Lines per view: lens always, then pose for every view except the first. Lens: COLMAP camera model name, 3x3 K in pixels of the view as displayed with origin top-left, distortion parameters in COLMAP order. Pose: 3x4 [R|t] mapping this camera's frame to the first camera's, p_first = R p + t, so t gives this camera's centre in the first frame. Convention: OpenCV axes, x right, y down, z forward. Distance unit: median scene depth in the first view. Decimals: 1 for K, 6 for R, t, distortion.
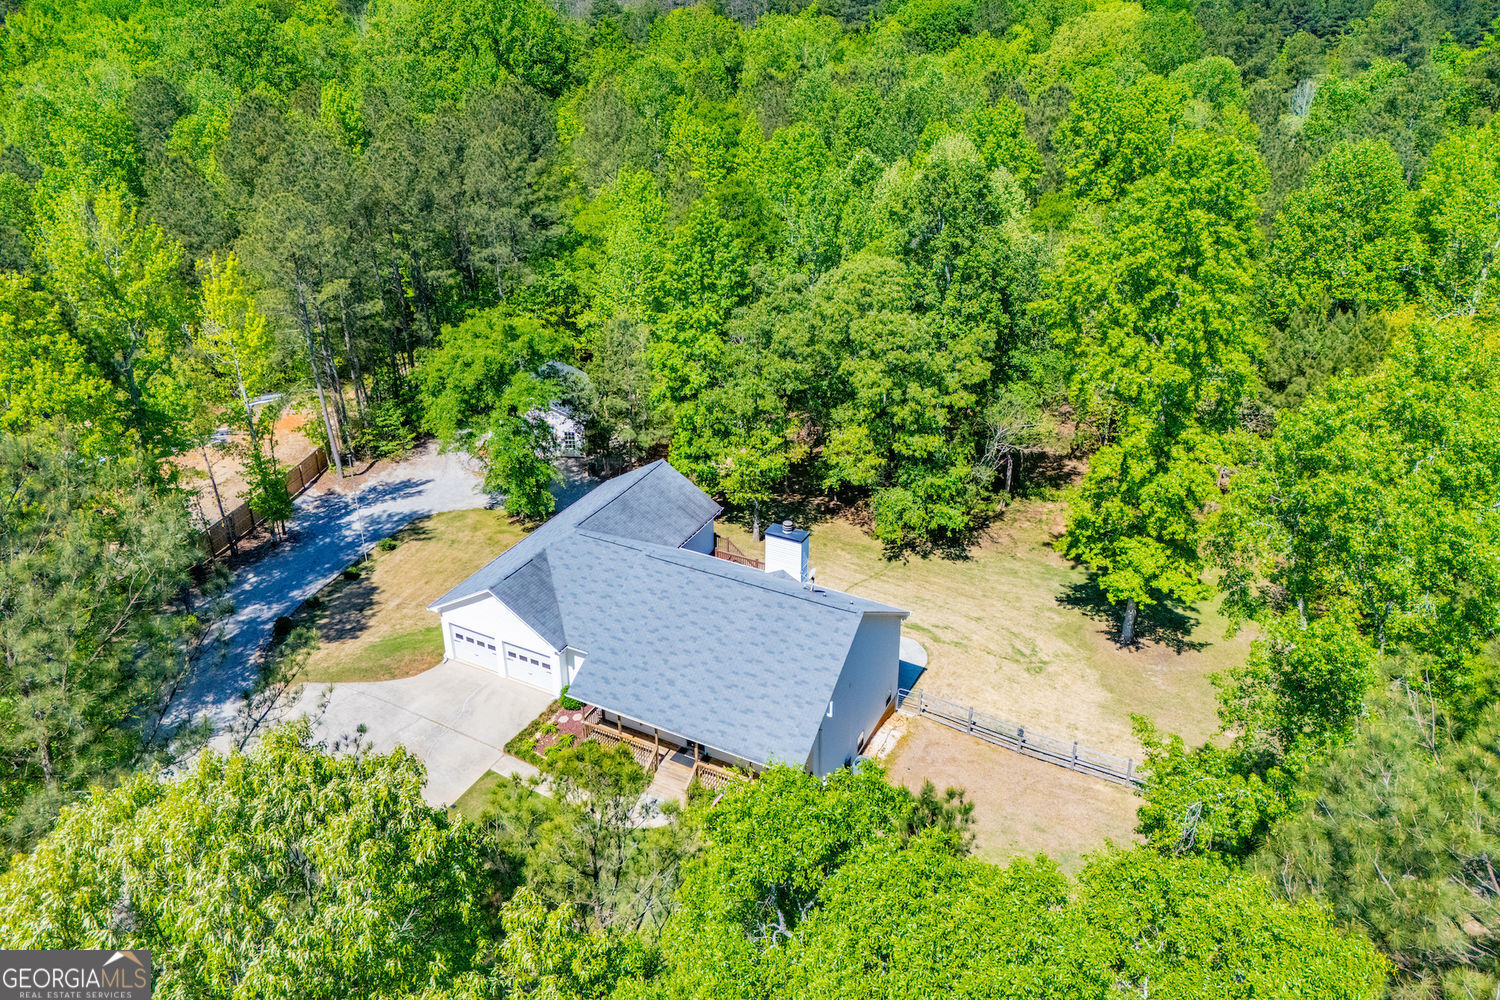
lens RADIAL K [[1092.4, 0, 734.3], [0, 1092.4, 446.6], [0, 0, 1]] dist [0.067787, -0.064402]
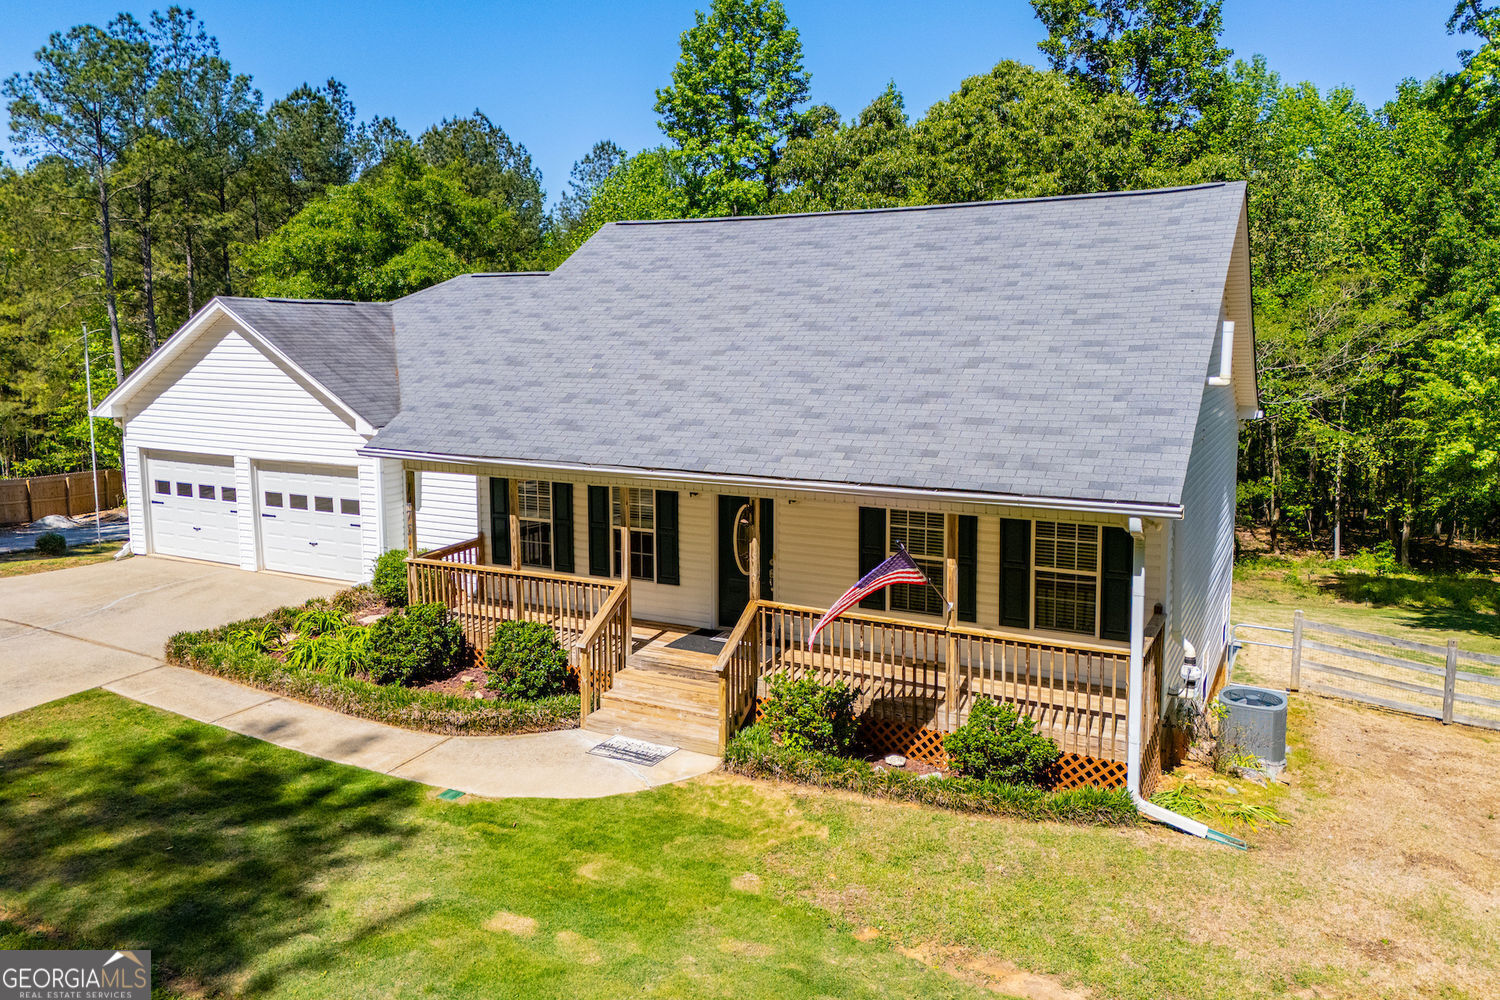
lens RADIAL K [[1092.4, 0, 734.3], [0, 1092.4, 446.6], [0, 0, 1]] dist [0.067787, -0.064402]
pose [[0.999980, 0.005673, -0.002854, -0.036790], [-0.006291, 0.946454, -0.322777, 0.322082], [0.000870, 0.322788, 0.946471, 0.660806]]
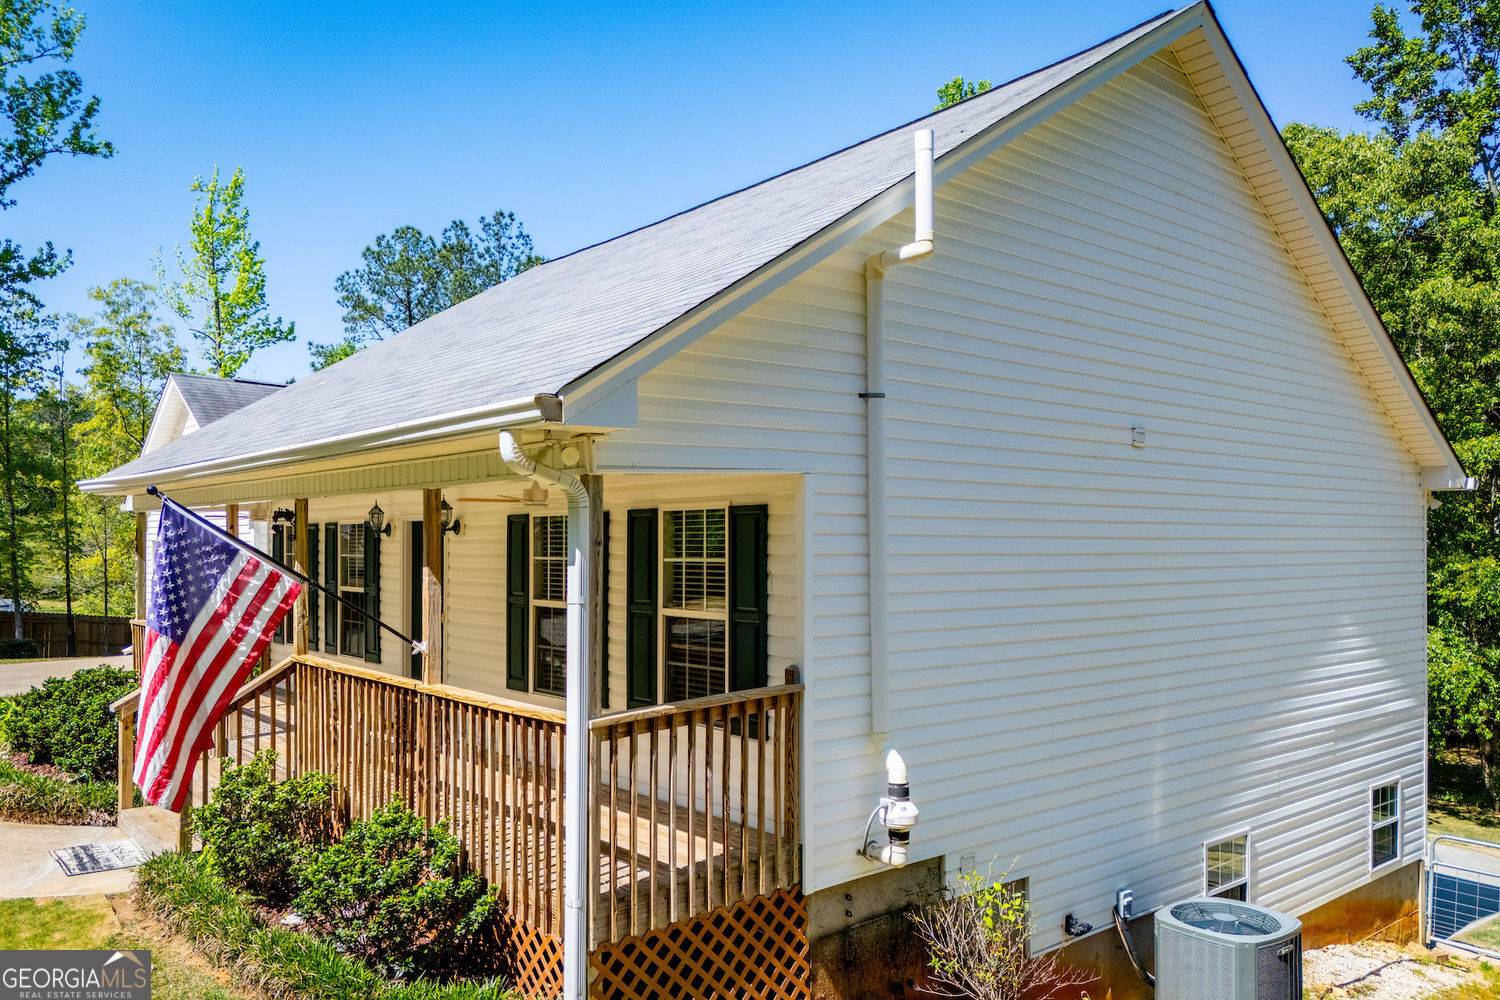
lens RADIAL K [[1088.7, 0, 744.7], [0, 1088.7, 550.9], [0, 0, 1]] dist [0.063164, -0.048663]
pose [[0.927384, 0.011026, -0.373949, 0.110119], [-0.166081, 0.907804, -0.385110, 0.313010], [0.335226, 0.419251, 0.843713, 0.797511]]
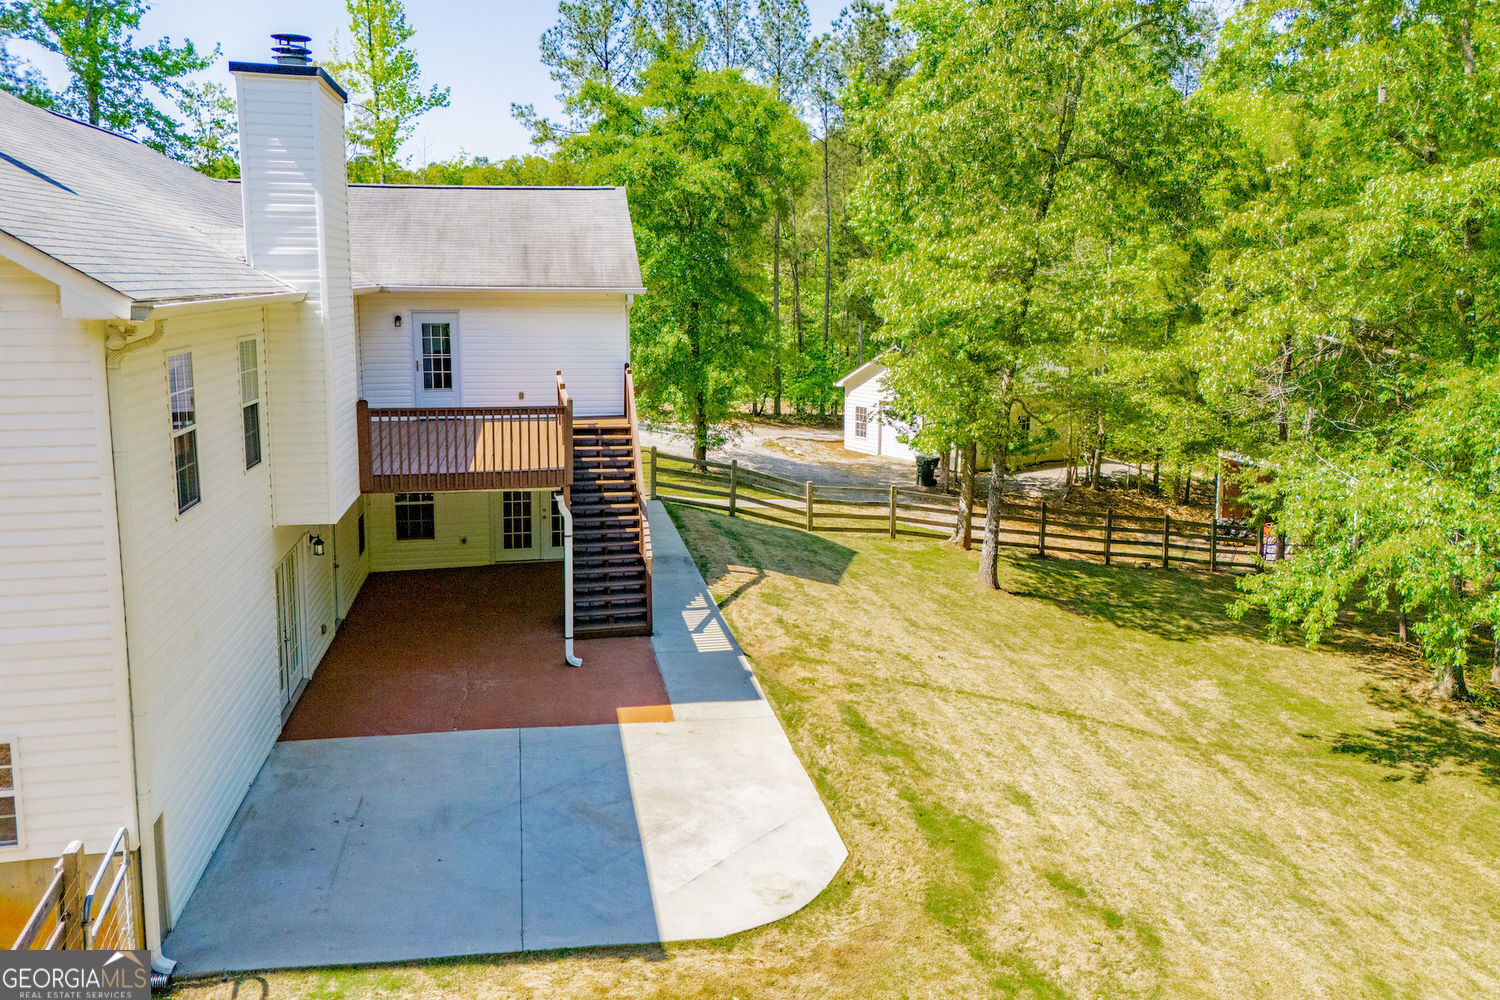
lens RADIAL K [[1092.4, 0, 734.3], [0, 1092.4, 446.6], [0, 0, 1]] dist [0.067787, -0.064402]
pose [[0.626869, 0.128151, -0.768513, 0.365620], [-0.337386, 0.933751, -0.119498, 0.175347], [0.702286, 0.334195, 0.628576, 1.036852]]
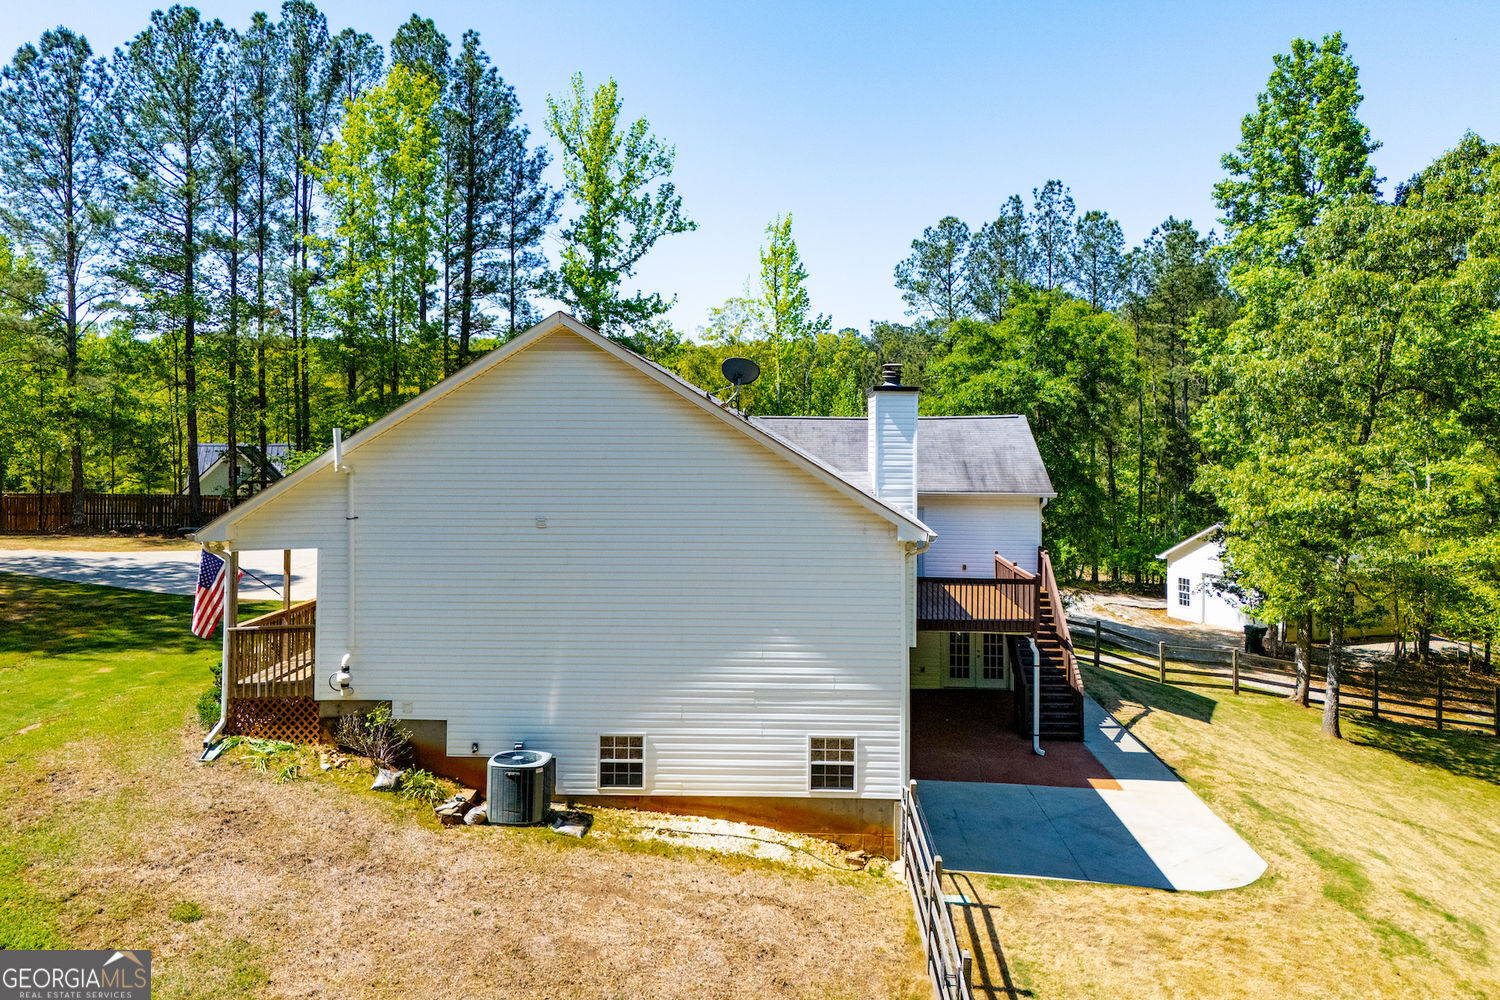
lens RADIAL K [[1086.9, 0, 753.1], [0, 1086.9, 444.2], [0, 0, 1]] dist [0.058410, -0.051786]
pose [[0.437122, 0.016054, -0.899259, 0.477620], [-0.388076, 0.905345, -0.172478, 0.223567], [0.811370, 0.424374, 0.401976, 0.866069]]
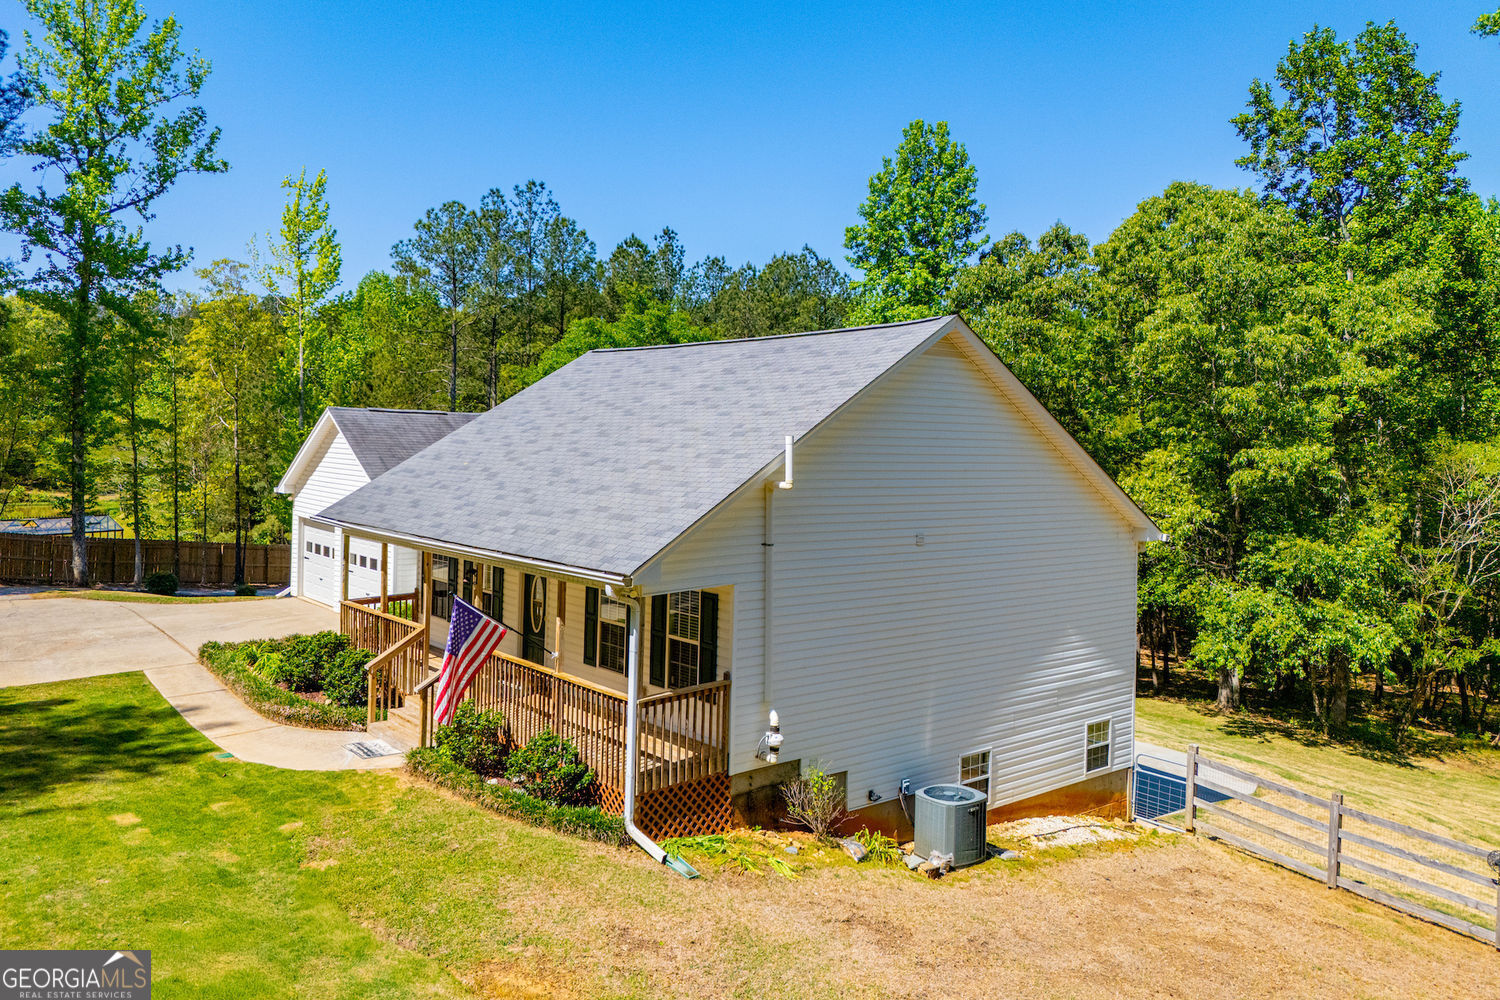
lens RADIAL K [[1097.0, 0, 744.0], [0, 1097.0, 443.2], [0, 0, 1]] dist [0.064374, -0.054106]
pose [[0.924512, 0.029821, -0.379985, 0.184275], [-0.188043, 0.902849, -0.386657, 0.332593], [0.331538, 0.428922, 0.840302, 0.636515]]
